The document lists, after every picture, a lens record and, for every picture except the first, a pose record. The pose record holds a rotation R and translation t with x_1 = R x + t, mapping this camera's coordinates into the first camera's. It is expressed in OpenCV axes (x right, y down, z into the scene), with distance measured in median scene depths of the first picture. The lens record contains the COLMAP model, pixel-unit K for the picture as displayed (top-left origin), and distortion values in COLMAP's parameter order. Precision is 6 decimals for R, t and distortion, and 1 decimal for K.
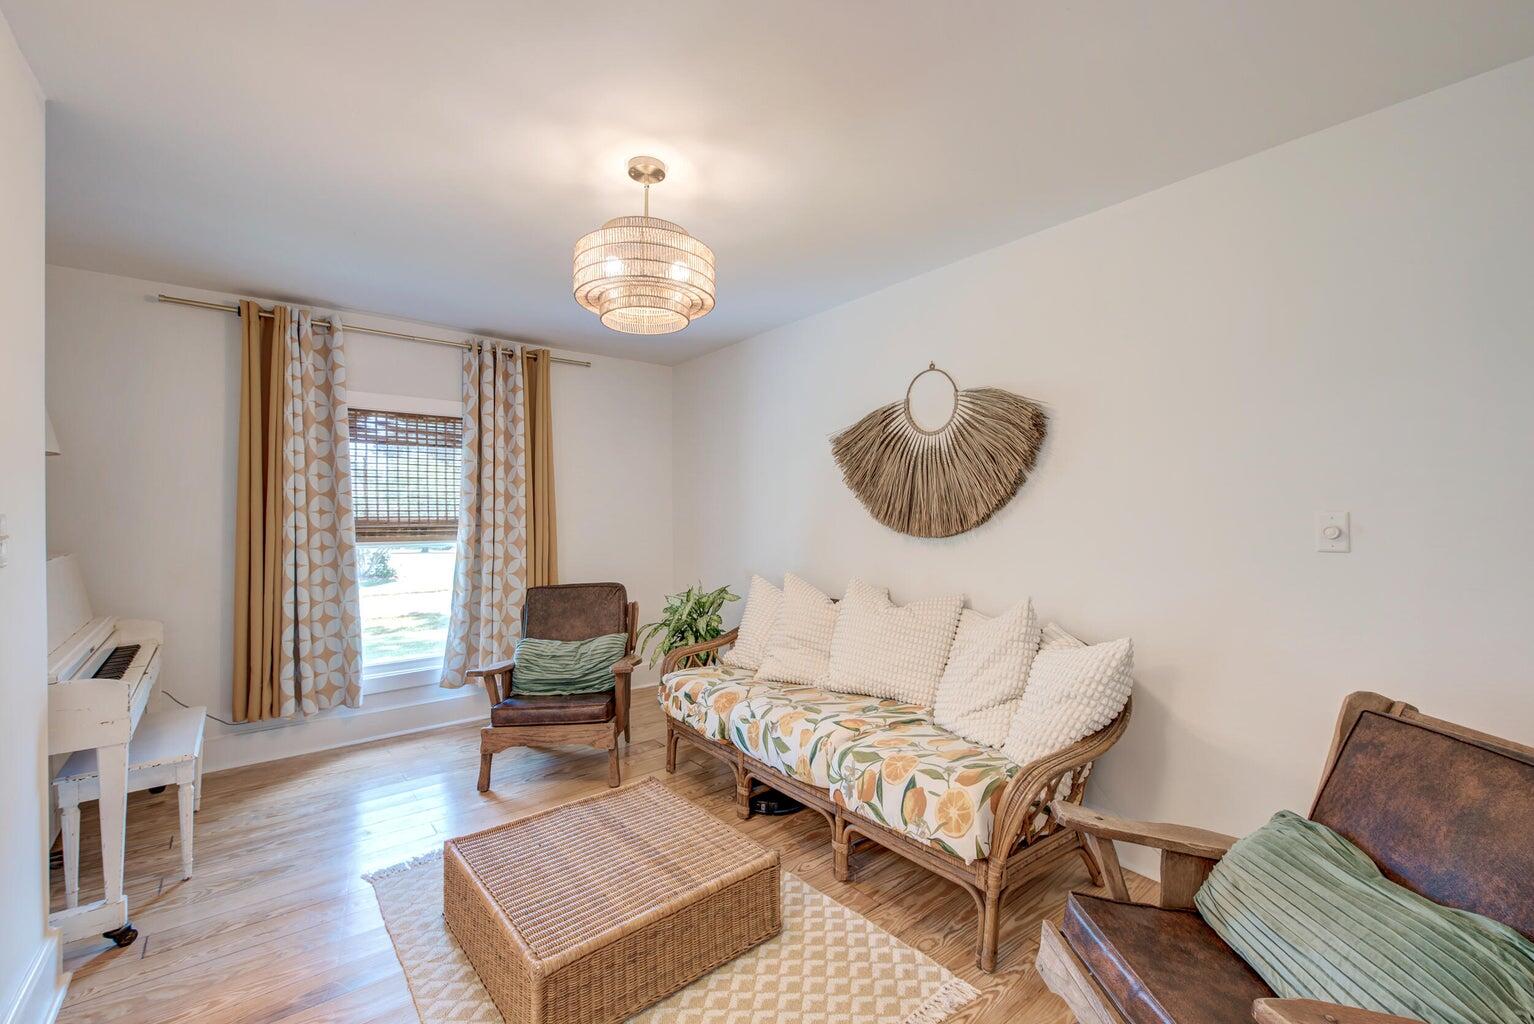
lens RADIAL K [[642.7, 0, 767.0], [0, 642.7, 512.0], [0, 0, 1]] dist [0.012327, -0.000035]
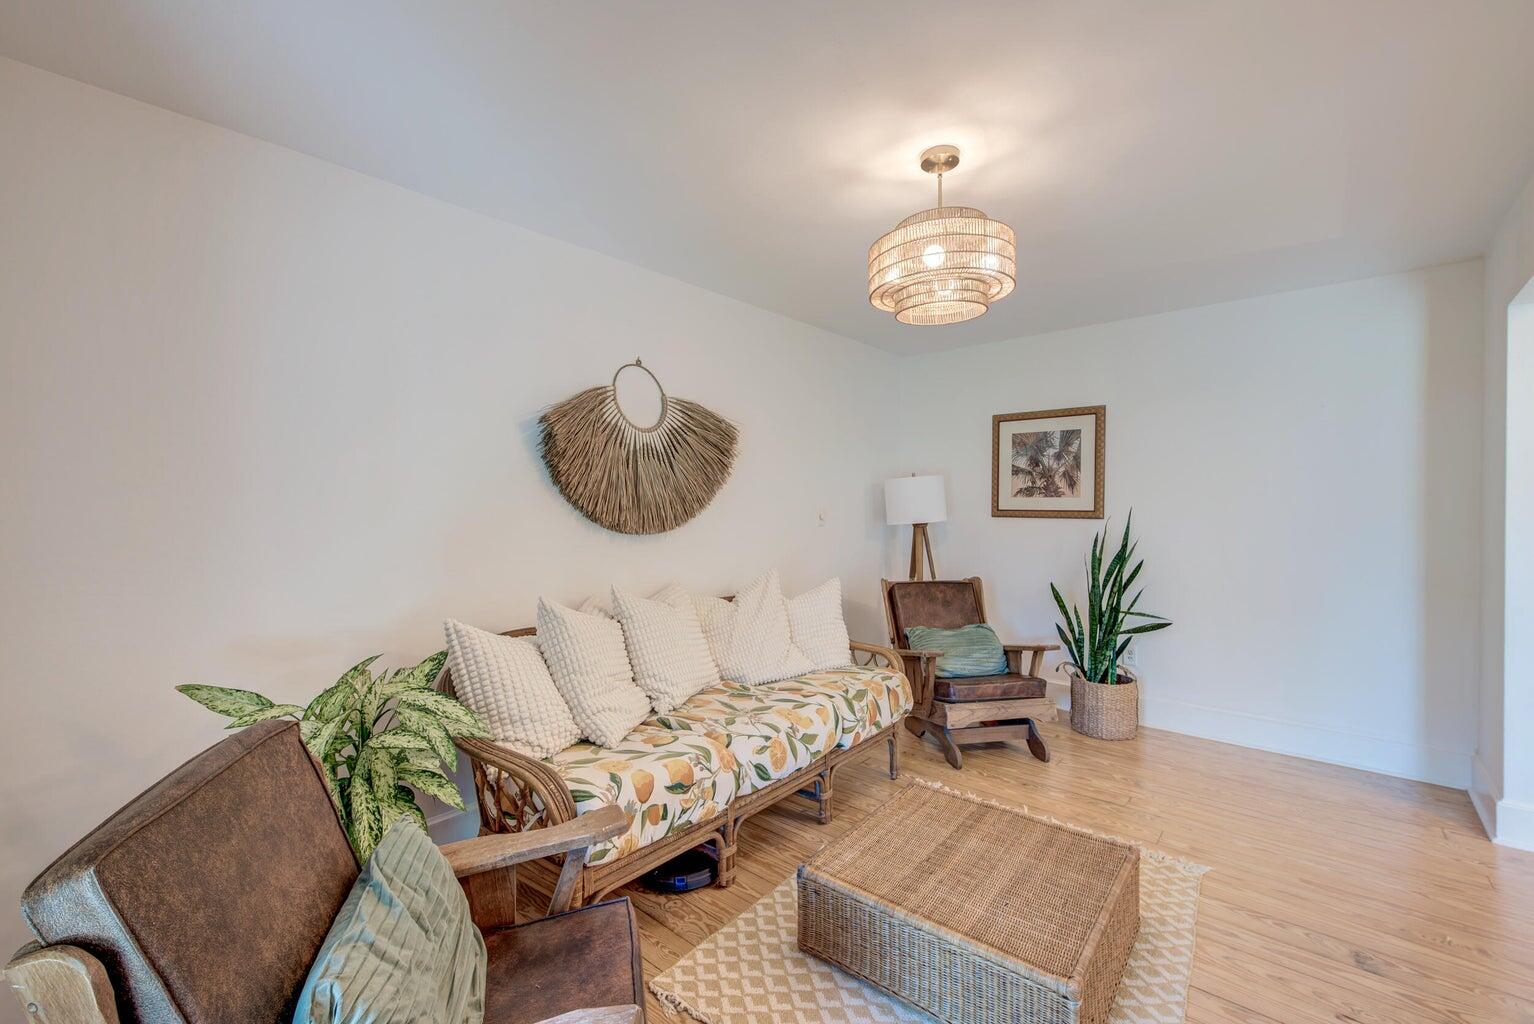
lens RADIAL K [[642.7, 0, 767.0], [0, 642.7, 512.0], [0, 0, 1]] dist [0.012327, -0.000035]
pose [[-0.173028, -0.009499, 0.984871, -0.947813], [0.007872, 0.999908, 0.011027, -0.005525], [-0.984885, 0.009661, -0.172937, 1.221272]]
